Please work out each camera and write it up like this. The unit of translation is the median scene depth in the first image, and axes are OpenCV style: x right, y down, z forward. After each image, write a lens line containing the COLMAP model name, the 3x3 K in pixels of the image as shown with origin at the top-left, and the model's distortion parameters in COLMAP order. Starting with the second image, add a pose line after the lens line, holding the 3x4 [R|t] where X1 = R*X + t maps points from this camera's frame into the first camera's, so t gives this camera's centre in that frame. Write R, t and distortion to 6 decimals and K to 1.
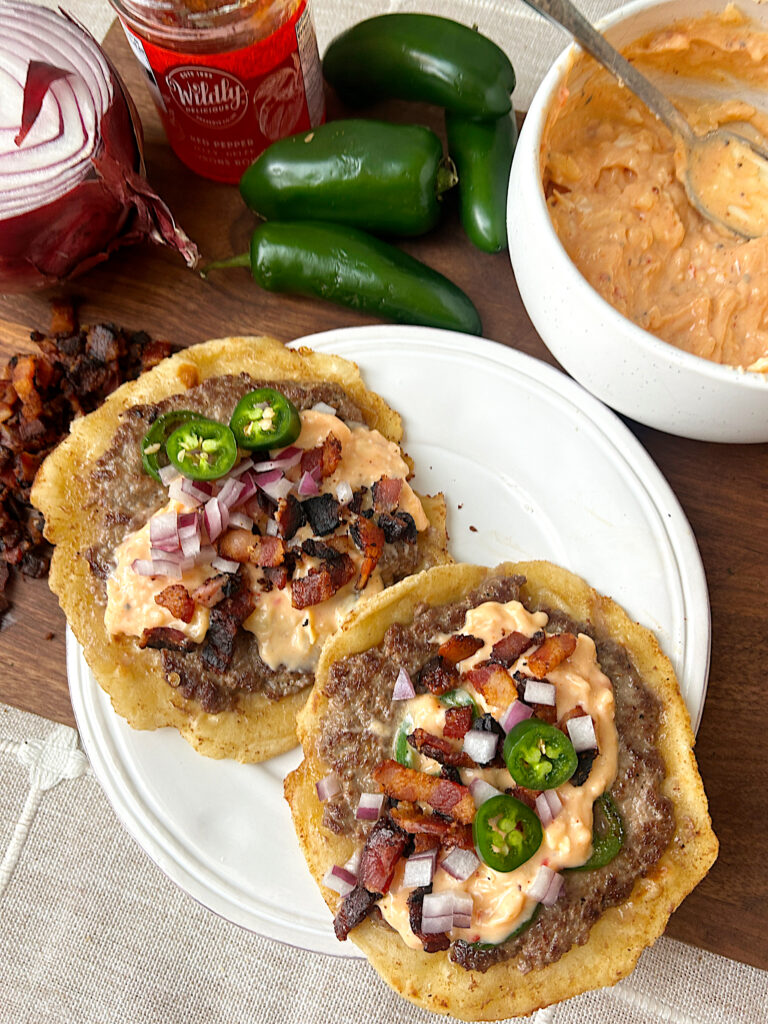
lens RADIAL K [[863.5, 0, 384.0], [0, 863.5, 512.0], [0, 0, 1]] dist [-0.004732, -0.002616]
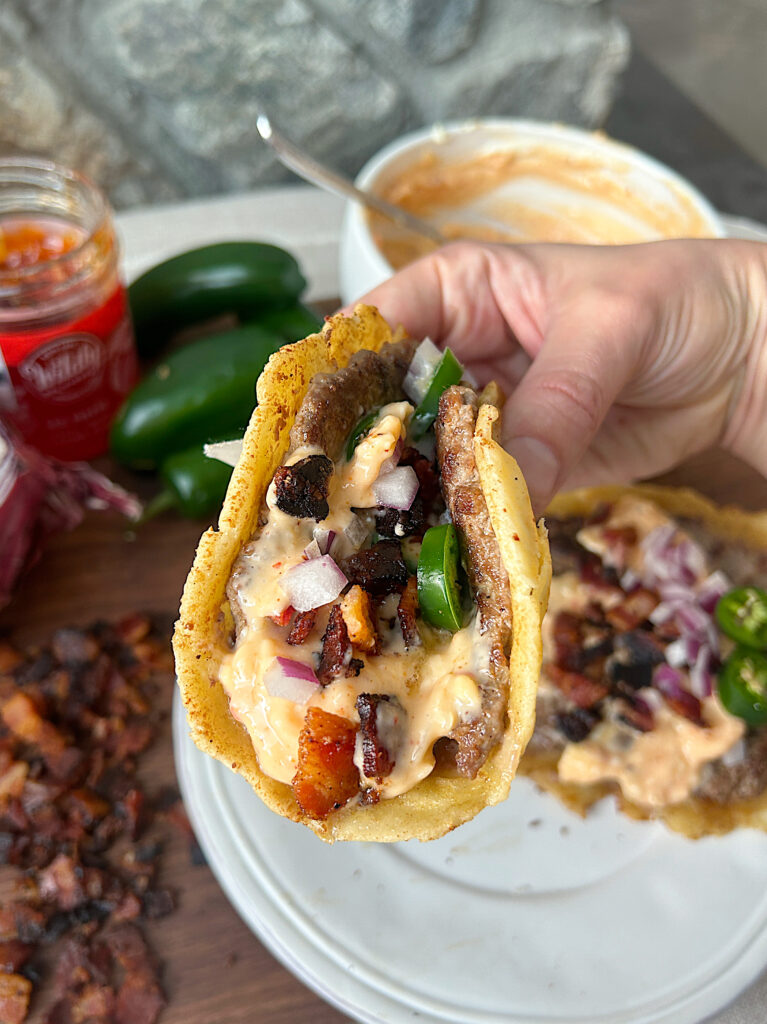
lens RADIAL K [[863.5, 0, 383.5], [0, 863.5, 512.0], [0, 0, 1]] dist [-0.004732, -0.002616]
pose [[0.778308, -0.447887, 0.440039, -0.428531], [0.562548, 0.808704, -0.171867, 0.023220], [-0.278884, 0.381308, 0.881378, 0.089291]]
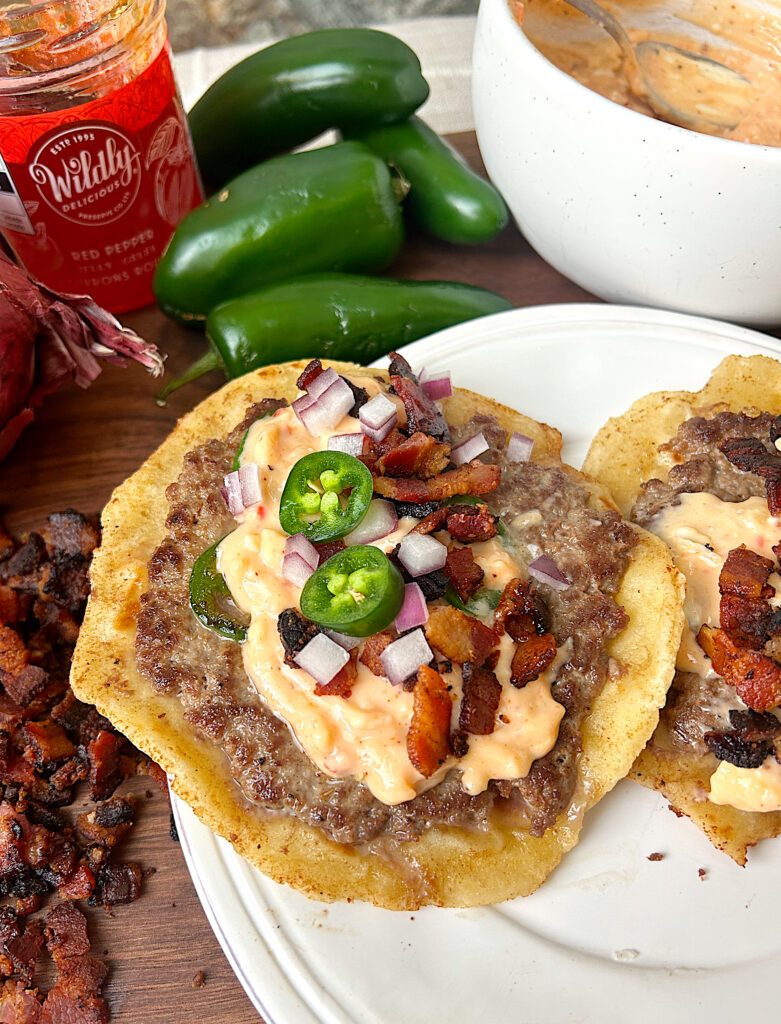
lens RADIAL K [[880.3, 0, 389.6], [0, 880.3, 518.9], [0, 0, 1]] dist [-0.014820, -0.005091]
pose [[0.877592, -0.409905, 0.248616, -0.285655], [0.460768, 0.864388, -0.201311, 0.051676], [-0.132383, 0.291223, 0.947451, 0.324629]]
